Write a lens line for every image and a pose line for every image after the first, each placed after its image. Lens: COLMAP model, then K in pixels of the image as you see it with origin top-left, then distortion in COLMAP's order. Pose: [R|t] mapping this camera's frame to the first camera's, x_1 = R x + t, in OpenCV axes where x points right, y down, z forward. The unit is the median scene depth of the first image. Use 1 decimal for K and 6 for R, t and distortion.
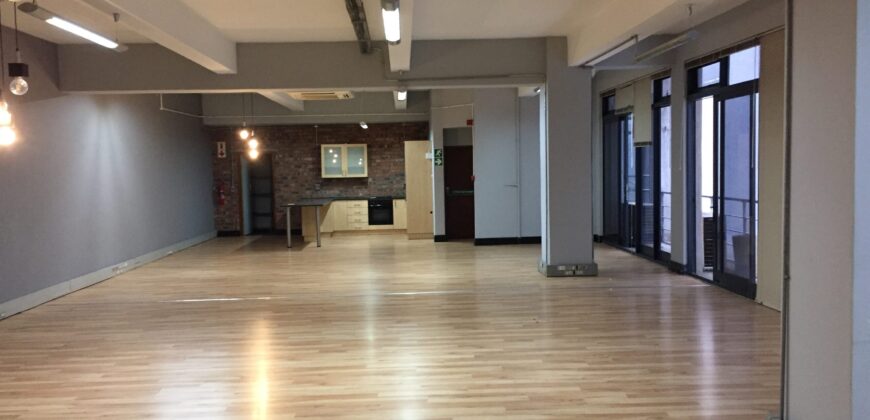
lens RADIAL K [[746.3, 0, 435.0], [0, 746.3, 210.0], [0, 0, 1]] dist [0.115139, -0.169075]
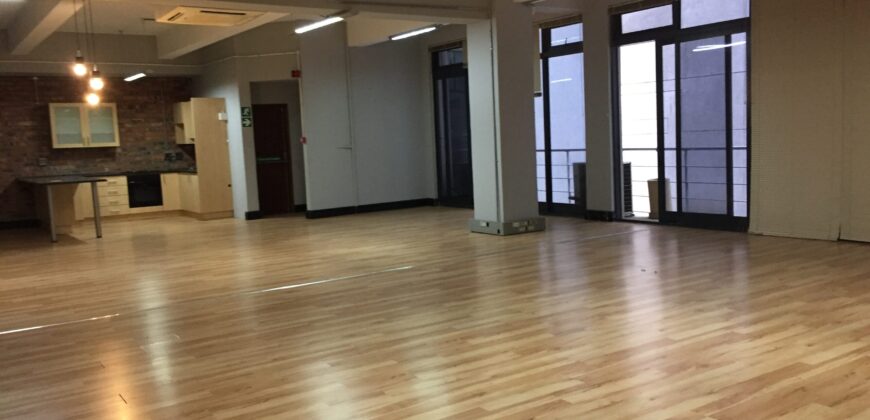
lens RADIAL K [[746.3, 0, 435.0], [0, 746.3, 210.0], [0, 0, 1]] dist [0.115139, -0.169075]
pose [[0.844865, -0.065602, 0.530943, -0.248340], [0.056519, 0.997844, 0.033355, 0.014706], [-0.531986, 0.001827, 0.846751, 0.174163]]
